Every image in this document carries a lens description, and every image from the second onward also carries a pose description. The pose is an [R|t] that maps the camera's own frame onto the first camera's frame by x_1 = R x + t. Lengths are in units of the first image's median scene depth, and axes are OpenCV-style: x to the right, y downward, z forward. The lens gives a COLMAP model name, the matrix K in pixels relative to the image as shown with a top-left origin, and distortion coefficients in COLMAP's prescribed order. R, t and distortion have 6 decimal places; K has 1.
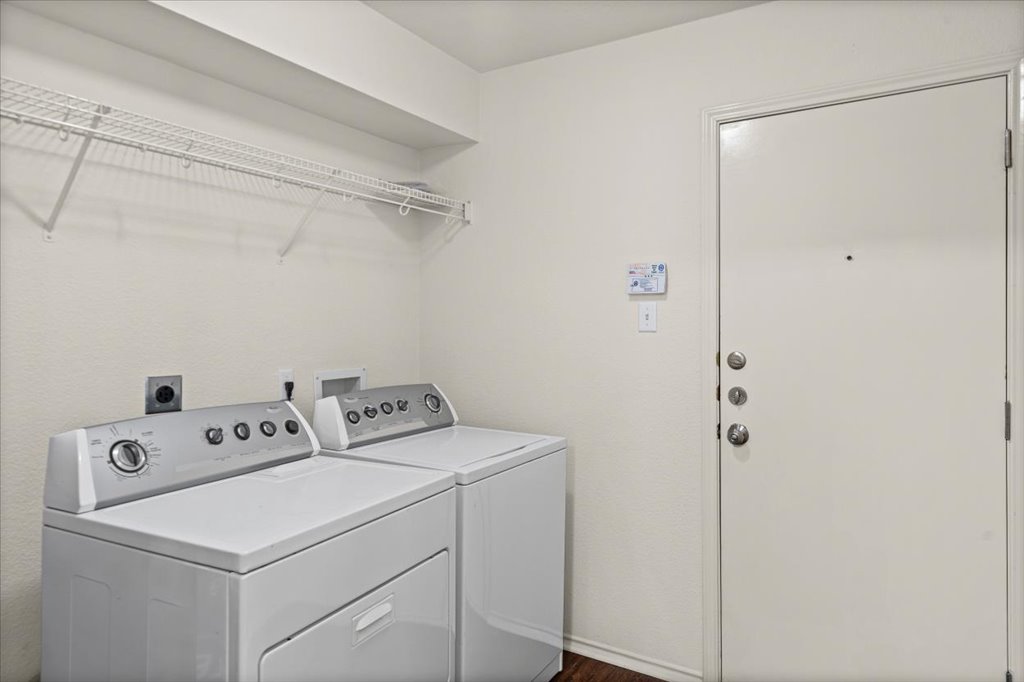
lens RADIAL K [[632.6, 0, 512.6], [0, 632.6, 337.4], [0, 0, 1]] dist [0.010558, 0.003448]
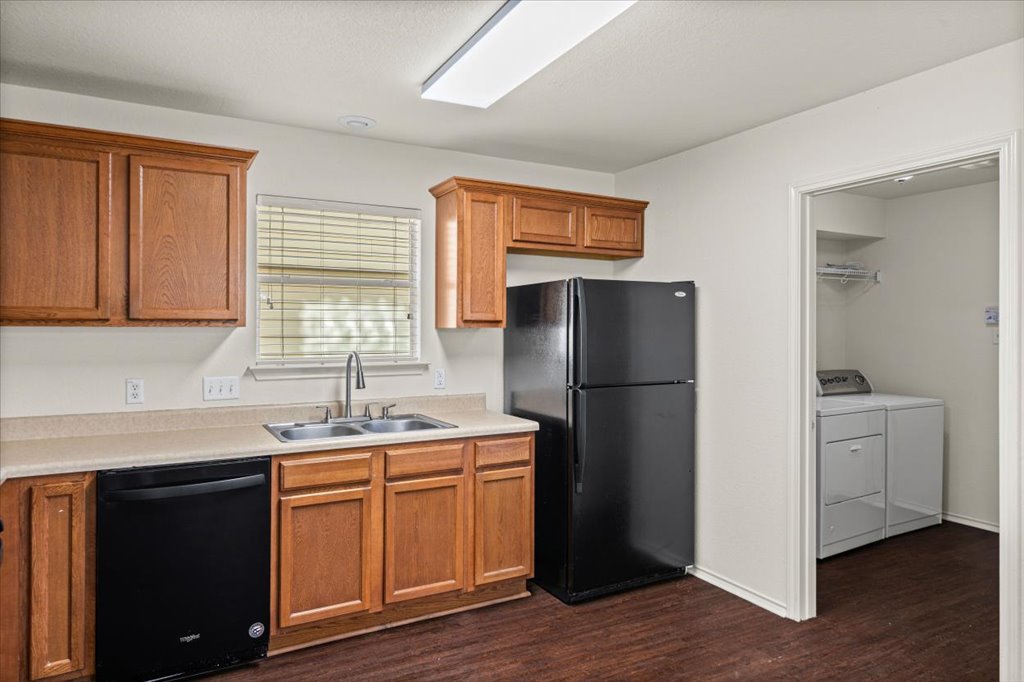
lens RADIAL K [[632.6, 0, 504.5], [0, 632.6, 337.0], [0, 0, 1]] dist [0.010558, 0.003448]
pose [[0.861927, 0.001996, -0.507028, -0.077260], [-0.005245, 0.999974, -0.004980, -0.011522], [0.507005, 0.006952, 0.861915, -1.217019]]
